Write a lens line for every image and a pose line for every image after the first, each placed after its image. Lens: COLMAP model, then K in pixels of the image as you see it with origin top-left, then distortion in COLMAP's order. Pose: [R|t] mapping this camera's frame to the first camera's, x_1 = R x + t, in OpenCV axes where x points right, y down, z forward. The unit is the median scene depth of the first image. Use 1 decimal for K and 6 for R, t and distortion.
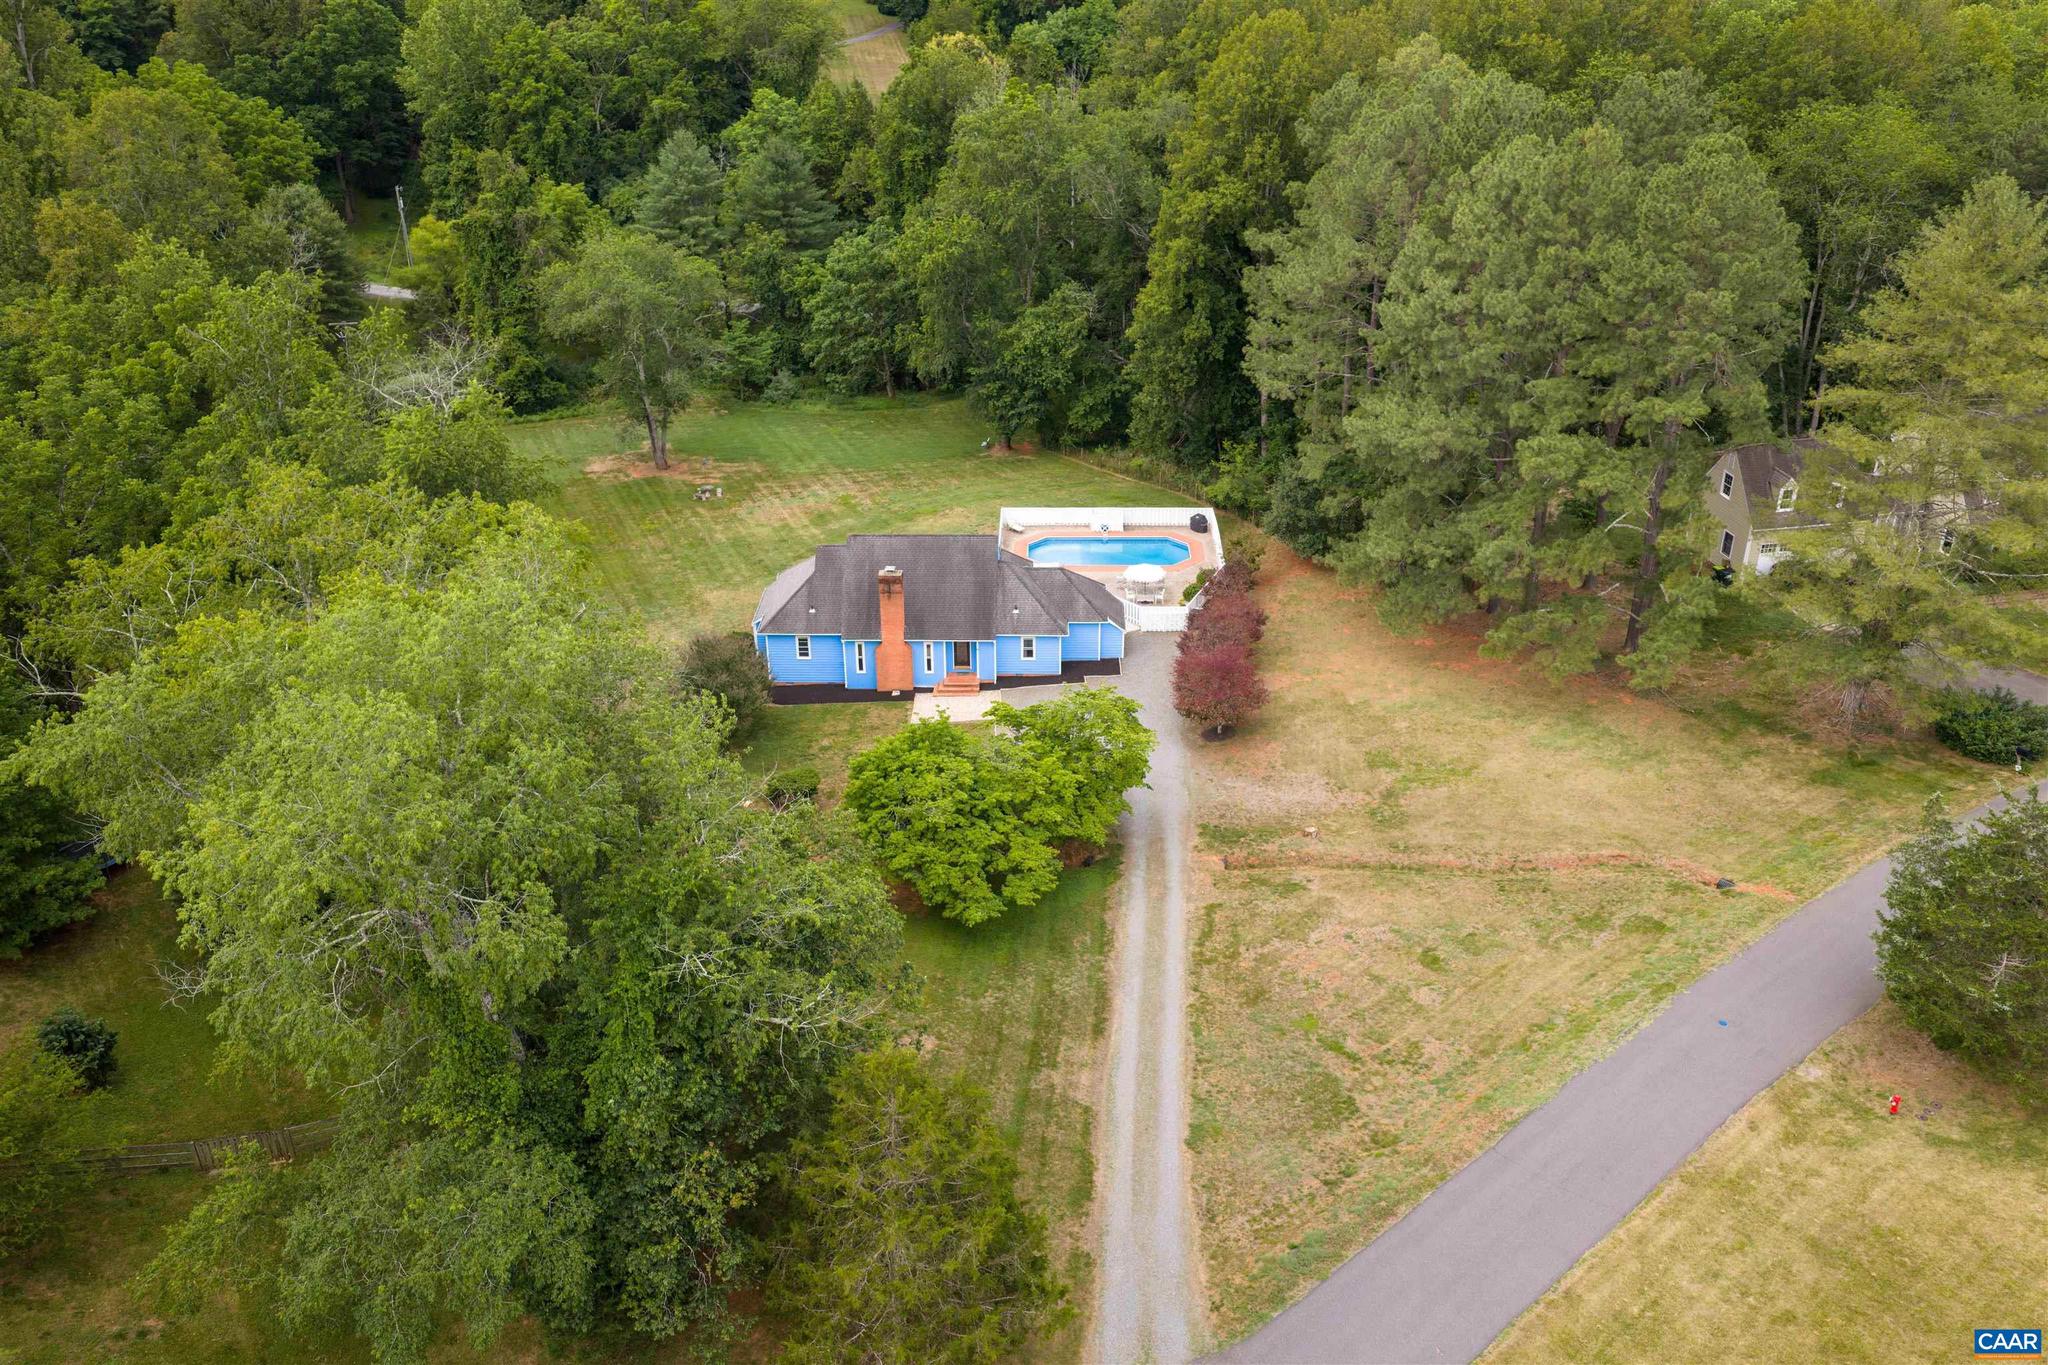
lens RADIAL K [[1678.6, 0, 1010.2], [0, 1678.6, 654.6], [0, 0, 1]] dist [-0.004122, -0.002077]
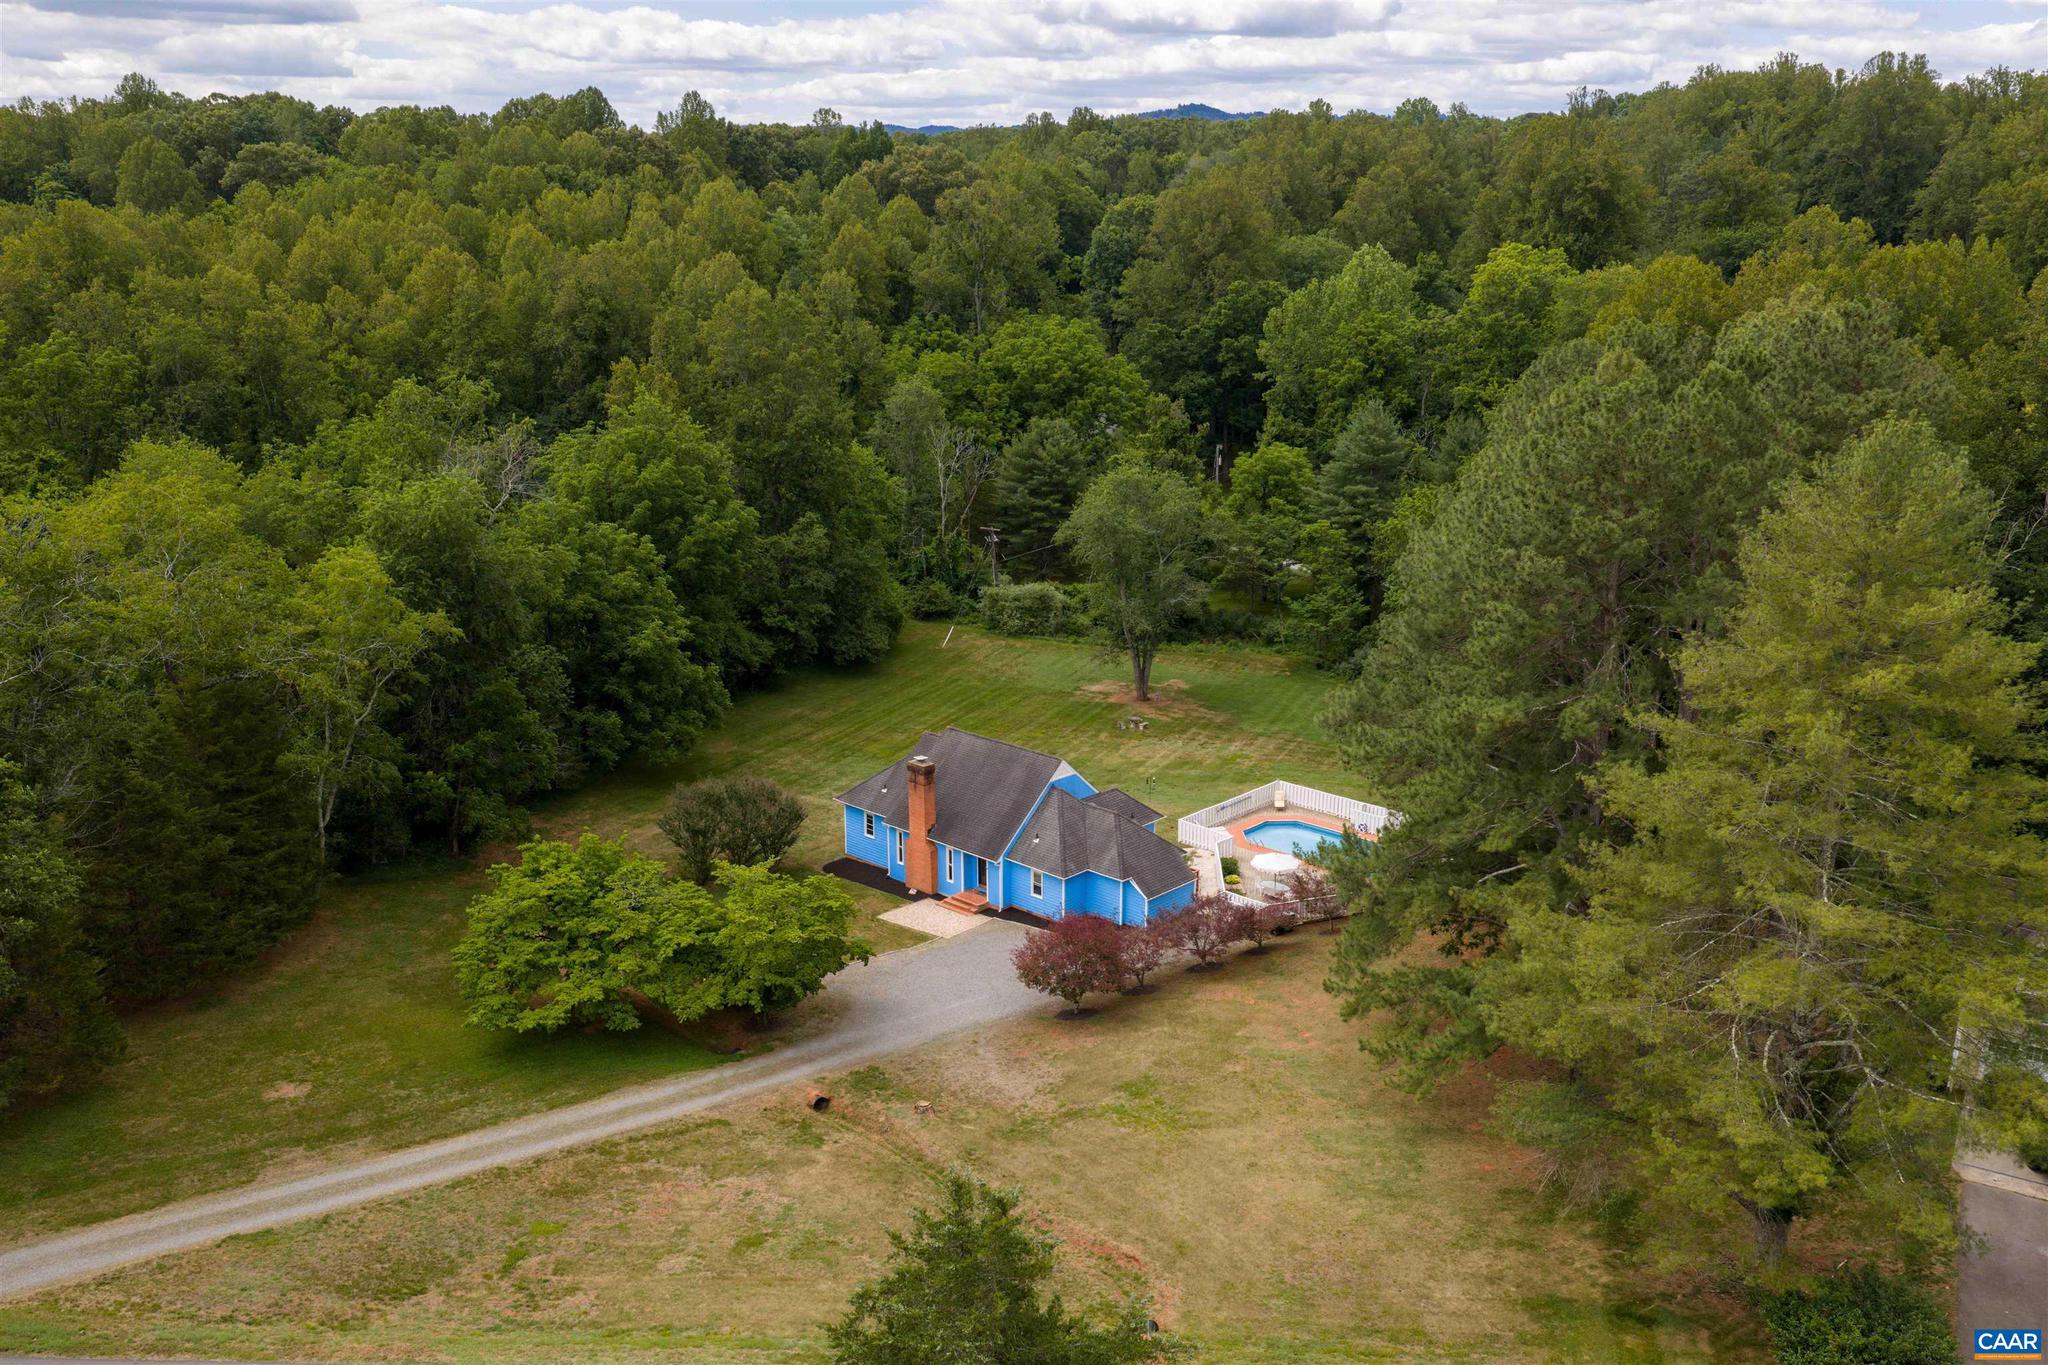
lens RADIAL K [[1717.6, 0, 1024.0], [0, 1717.6, 682.5], [0, 0, 1]] dist [0.003738, -0.007008]
pose [[0.759901, 0.191993, -0.621039, 0.673935], [-0.301633, 0.950450, -0.075247, -0.042279], [0.575820, 0.244506, 0.780159, 0.302539]]
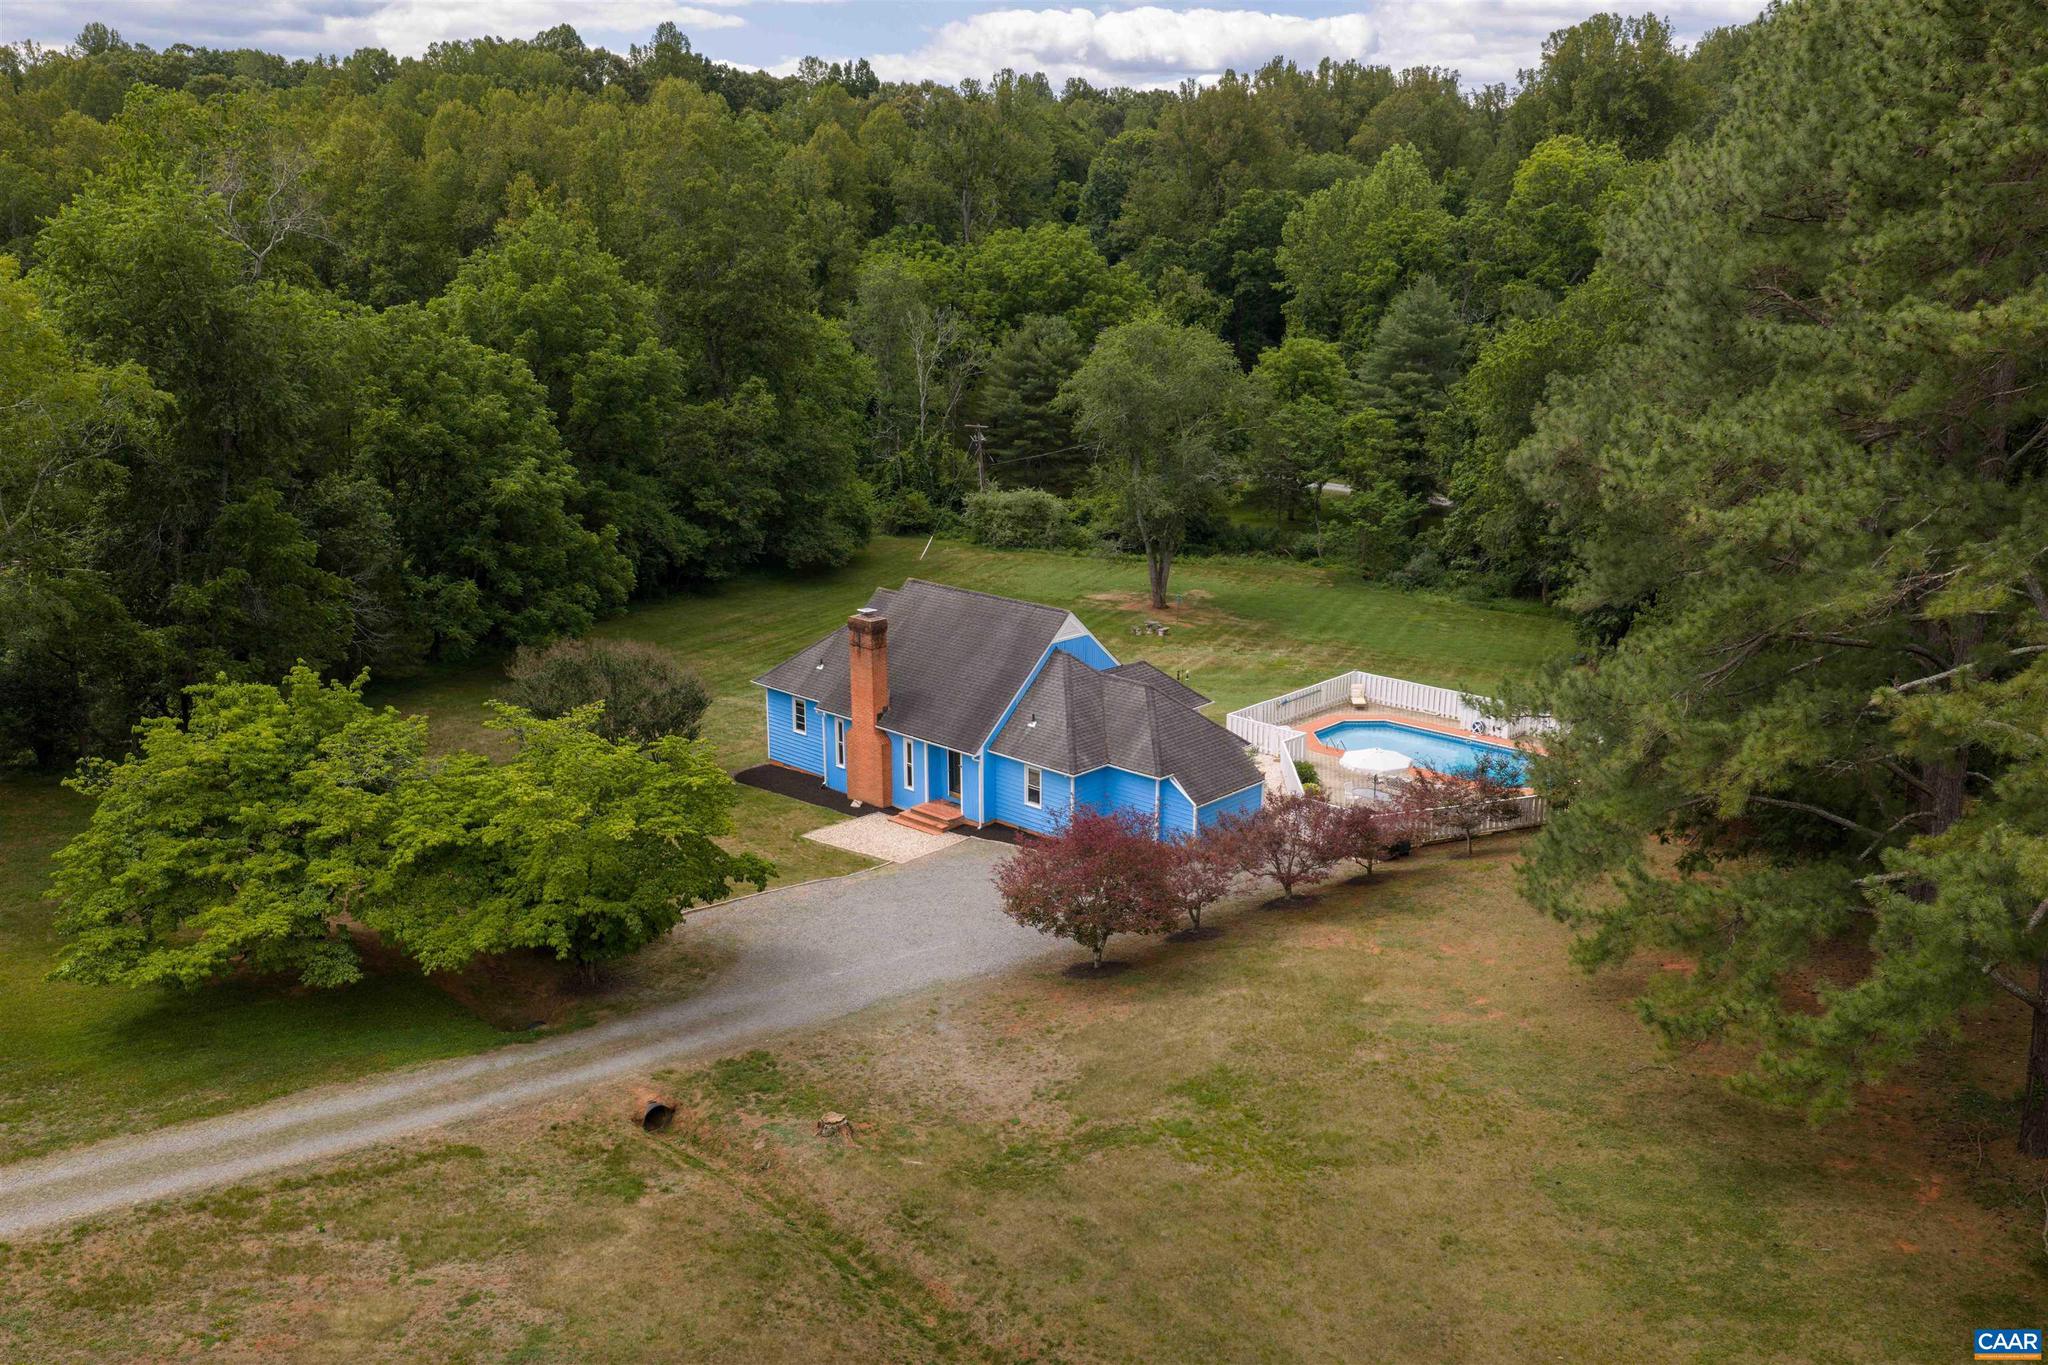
lens RADIAL K [[1678.6, 0, 1010.2], [0, 1678.6, 654.6], [0, 0, 1]] dist [-0.004122, -0.002077]
pose [[0.757427, 0.183665, -0.626556, 0.462281], [-0.303144, 0.948842, -0.088326, 0.008918], [0.578280, 0.256837, 0.774356, 0.609861]]
